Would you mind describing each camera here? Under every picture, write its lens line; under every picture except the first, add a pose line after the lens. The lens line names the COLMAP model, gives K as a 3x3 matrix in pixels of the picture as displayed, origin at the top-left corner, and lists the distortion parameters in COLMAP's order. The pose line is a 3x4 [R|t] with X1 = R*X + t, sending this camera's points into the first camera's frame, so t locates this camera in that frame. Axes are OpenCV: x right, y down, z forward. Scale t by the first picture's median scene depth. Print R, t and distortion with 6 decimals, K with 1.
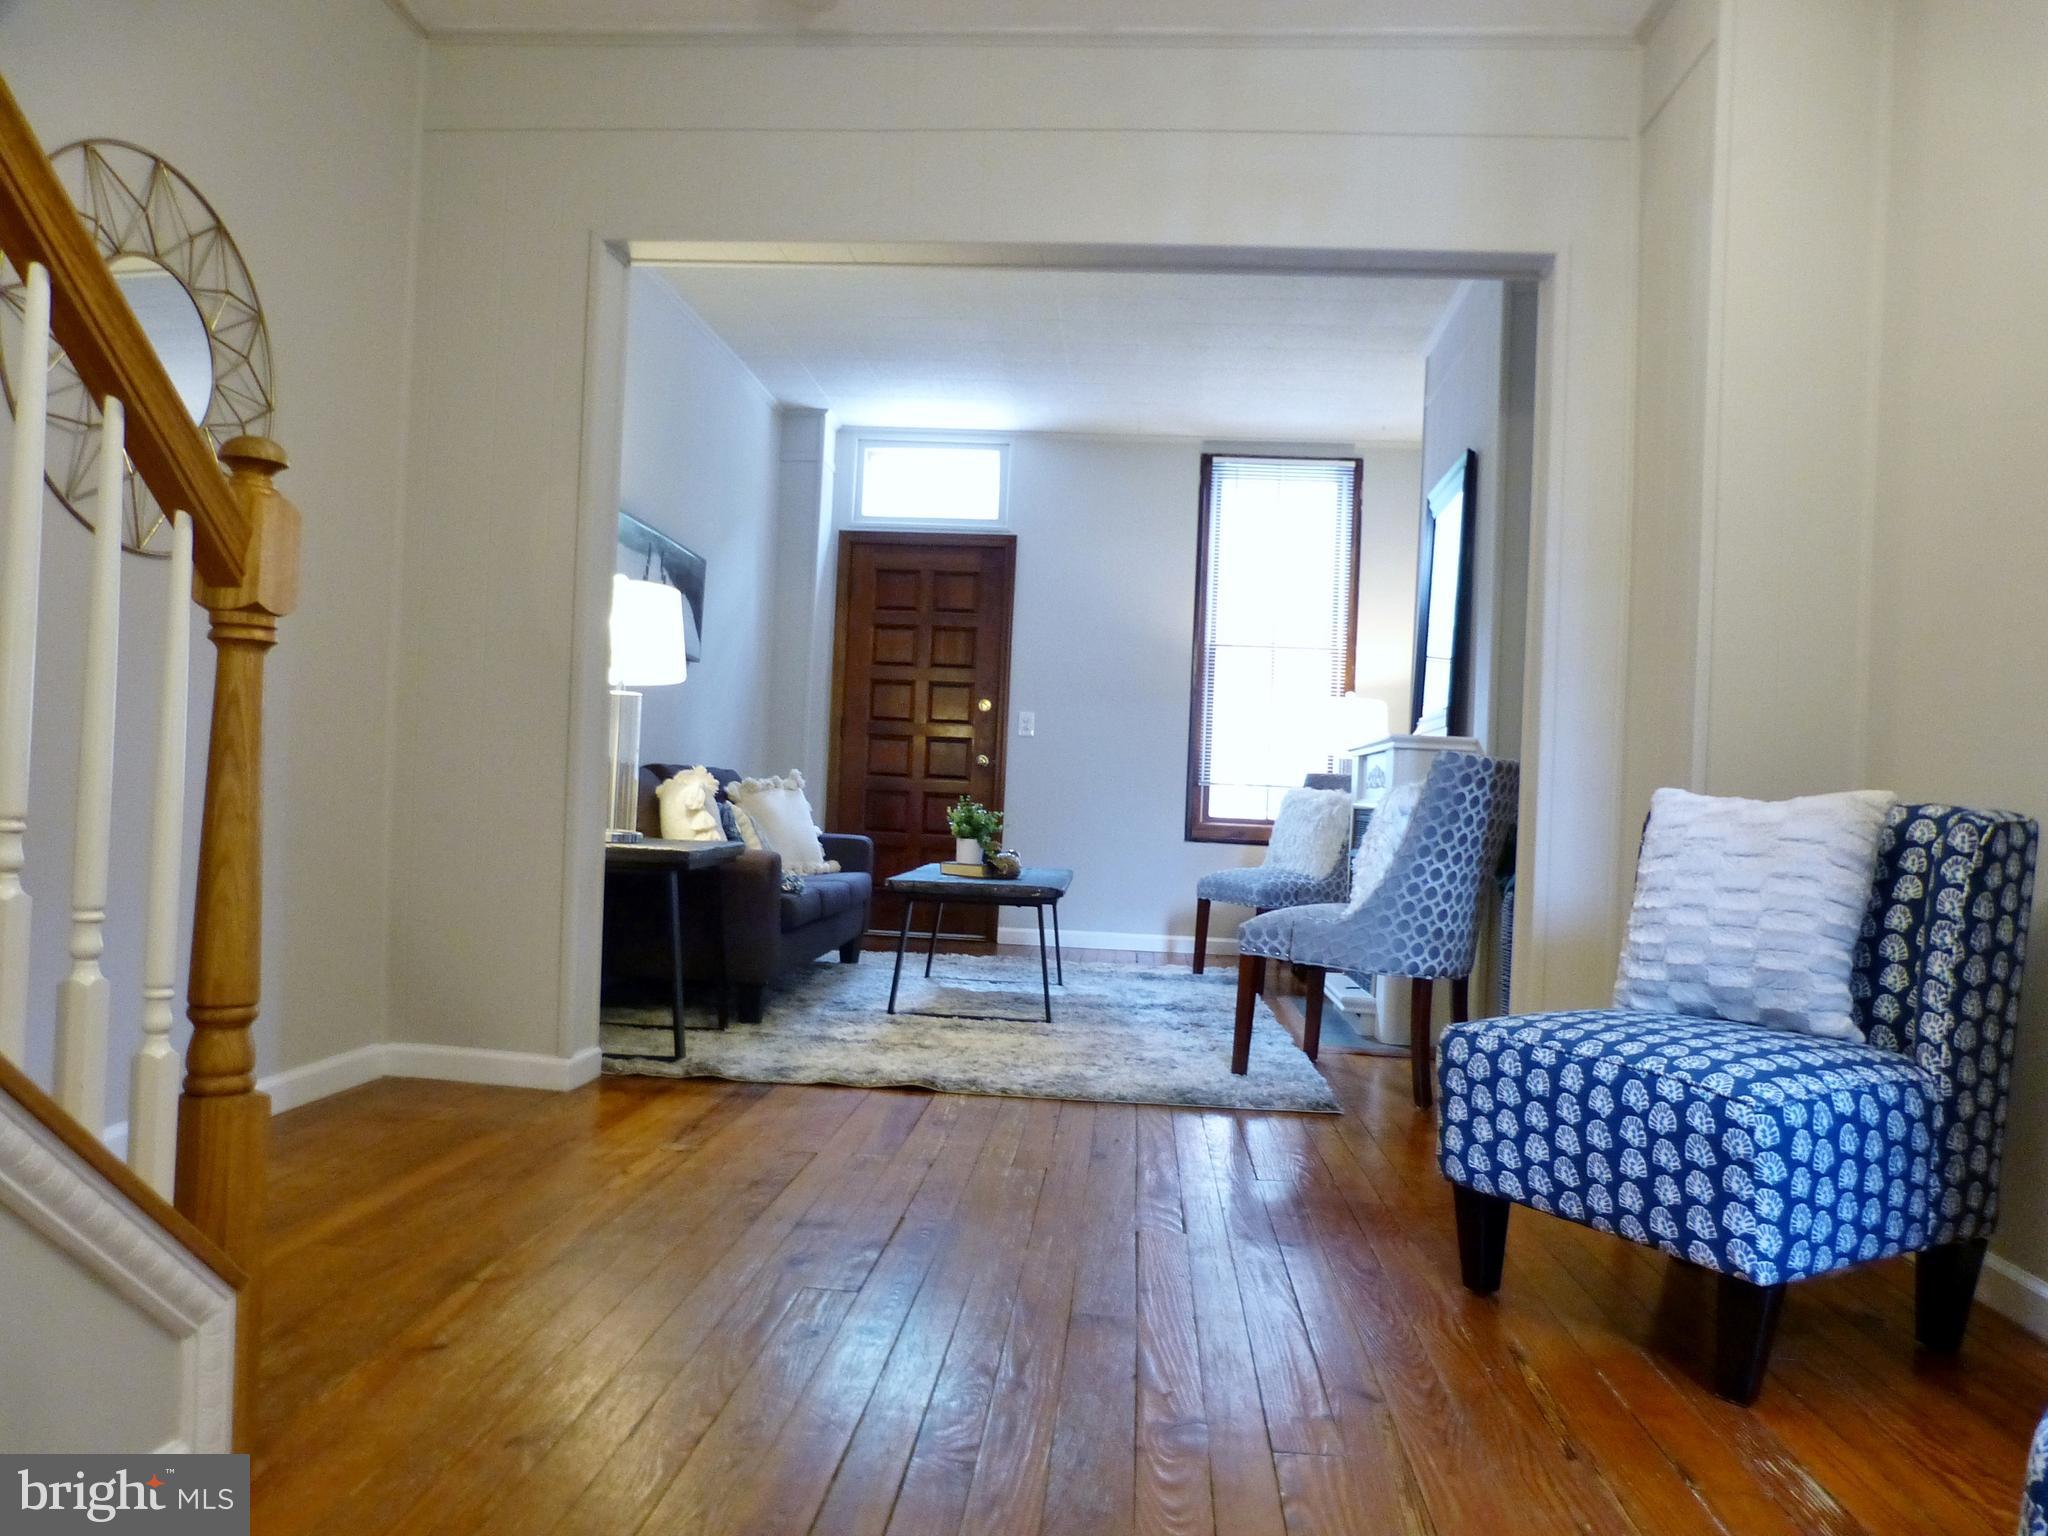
lens RADIAL K [[1485.8, 0, 1021.7], [0, 1485.8, 770.1], [0, 0, 1]] dist [-0.049092, 0.035268]
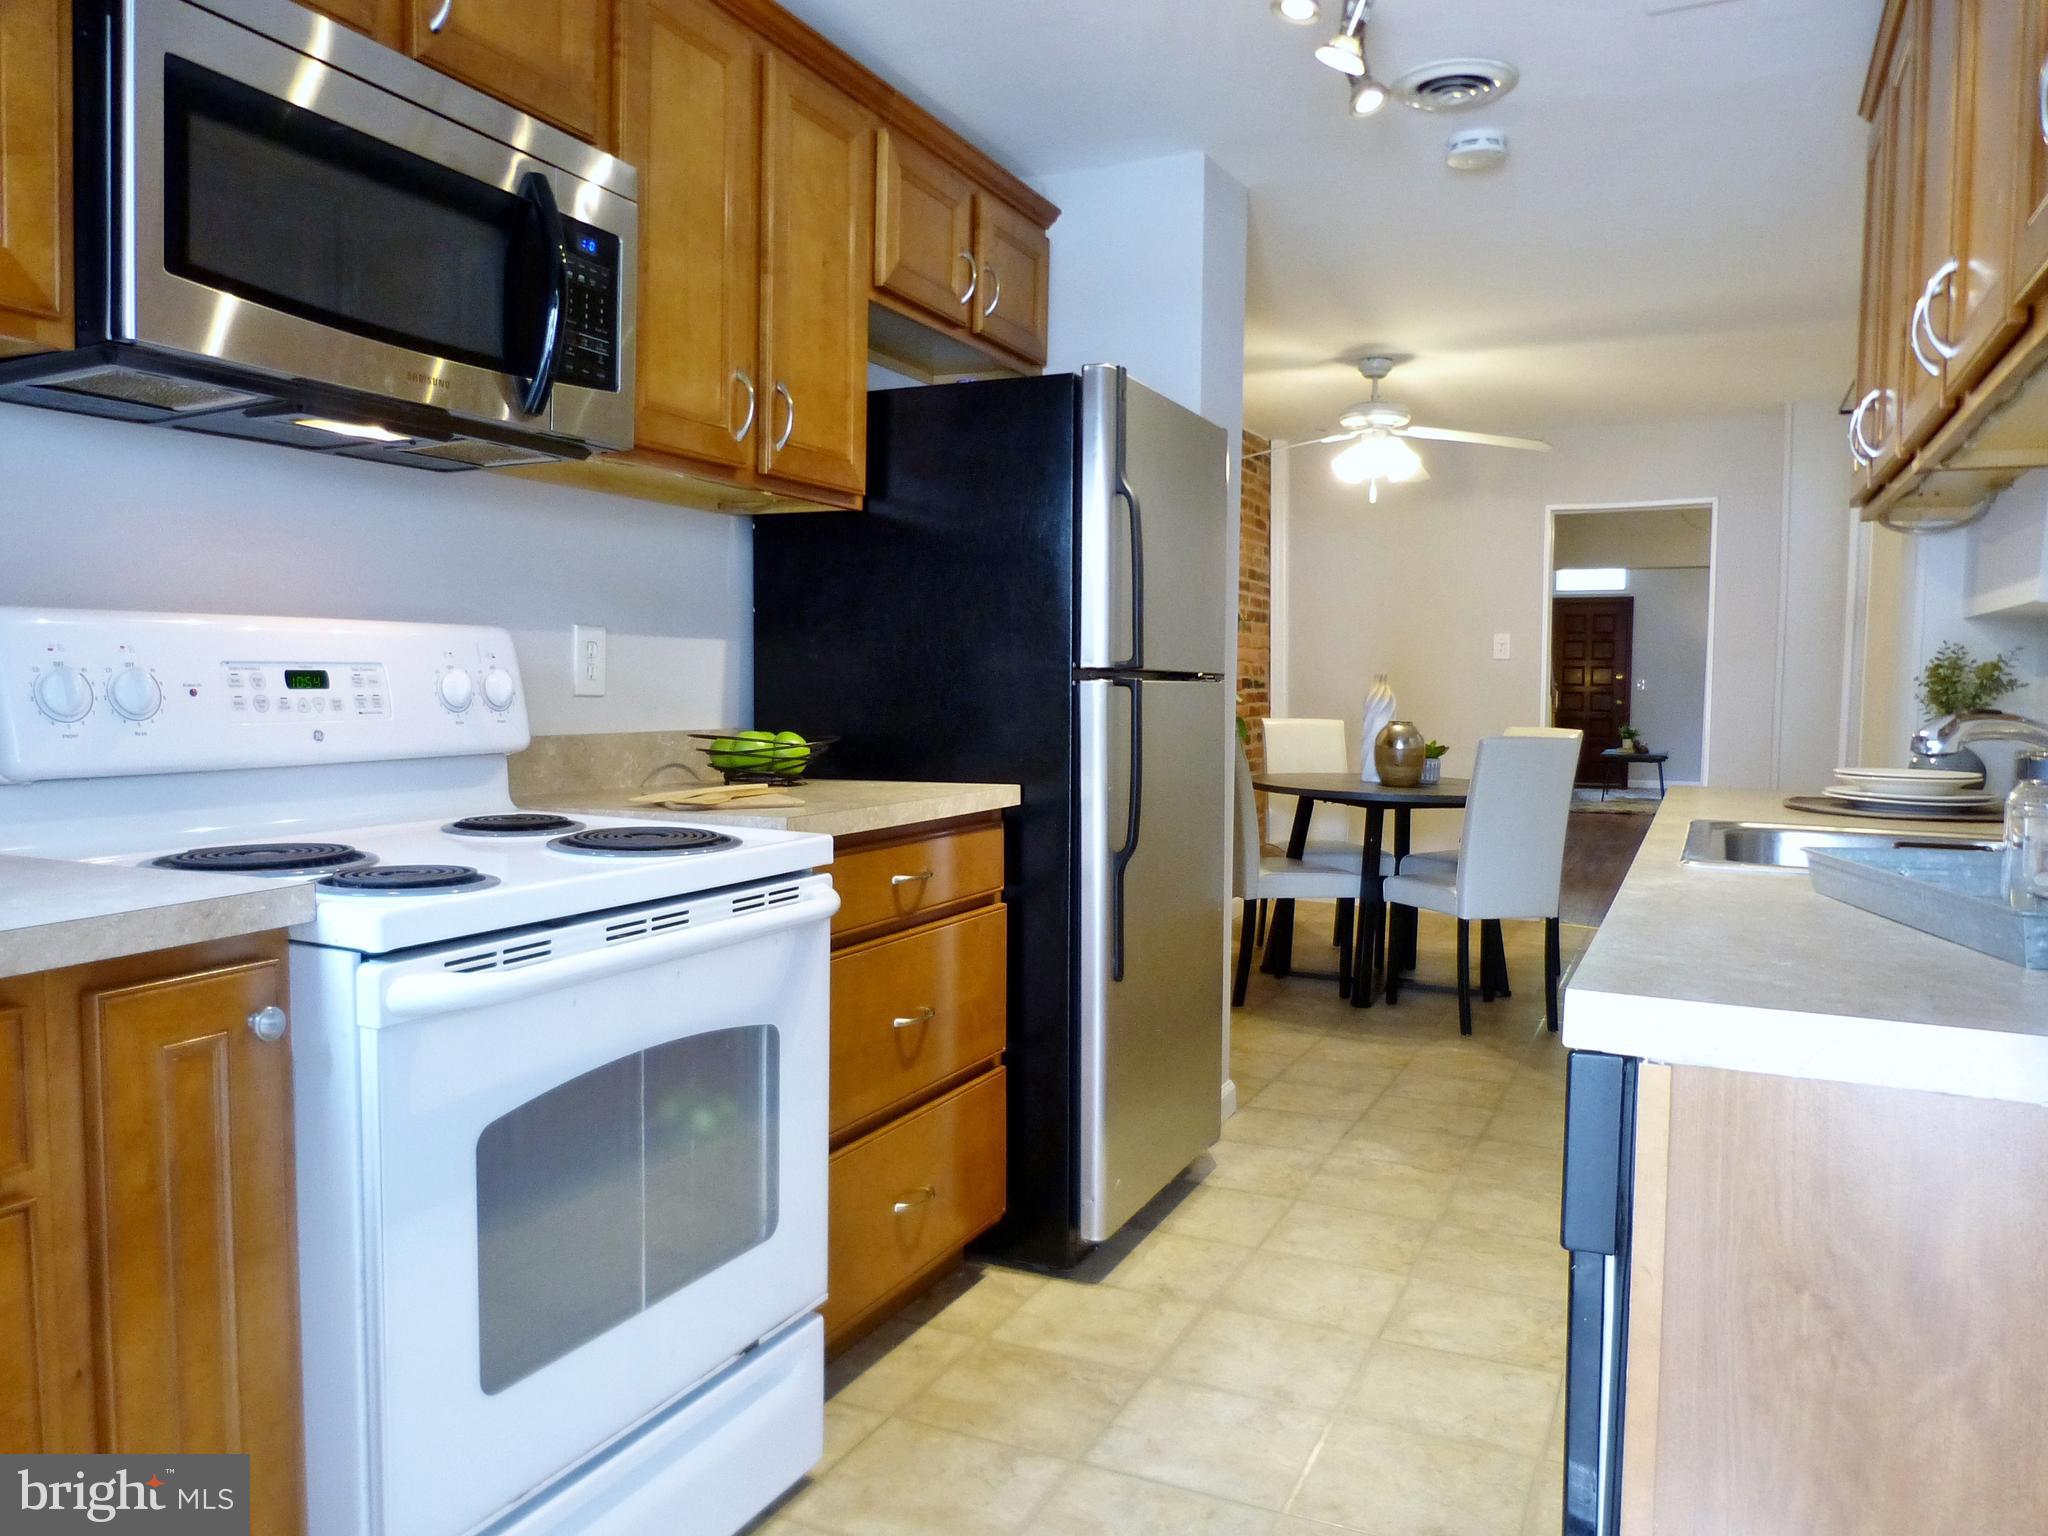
lens RADIAL K [[1485.8, 0, 1034.4], [0, 1485.8, 767.0], [0, 0, 1]] dist [-0.049092, 0.035268]
pose [[0.939053, -0.023019, -0.343001, -0.091508], [0.042066, 0.997952, 0.048194, -0.052749], [0.341189, -0.059685, 0.938098, -1.298615]]
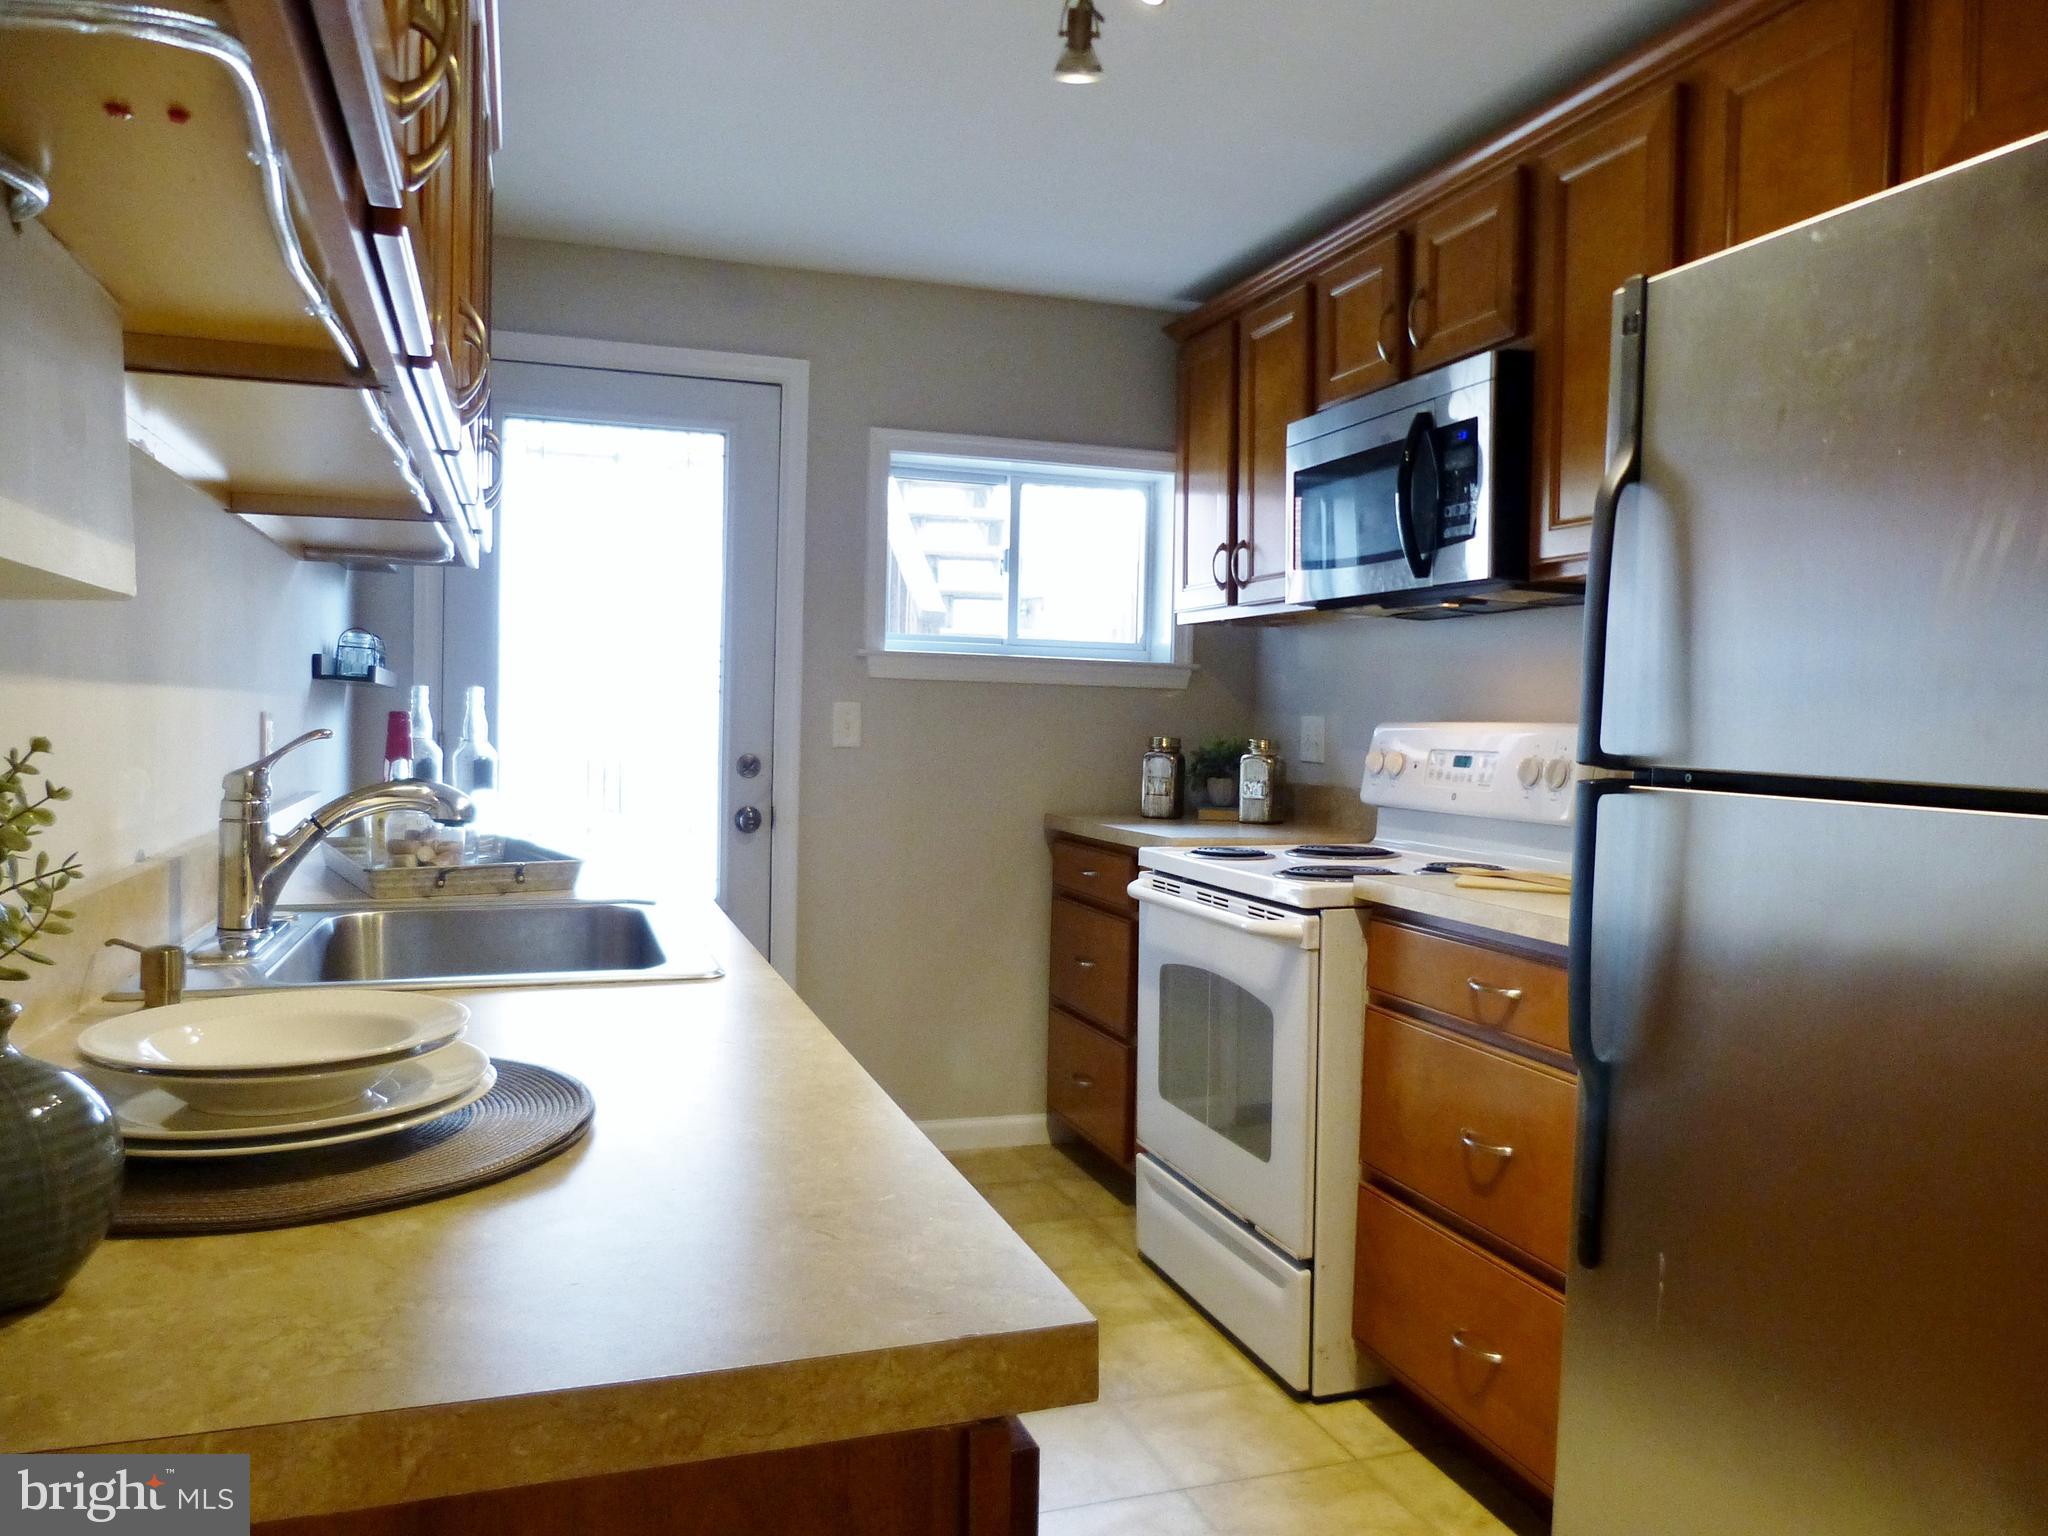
lens RADIAL K [[1485.8, 0, 1039.4], [0, 1485.8, 775.9], [0, 0, 1]] dist [-0.049092, 0.035268]
pose [[-0.918012, -0.054616, -0.392774, -0.016588], [-0.064339, 0.997860, 0.011622, -0.054476], [0.391299, 0.035940, -0.919562, -0.668630]]
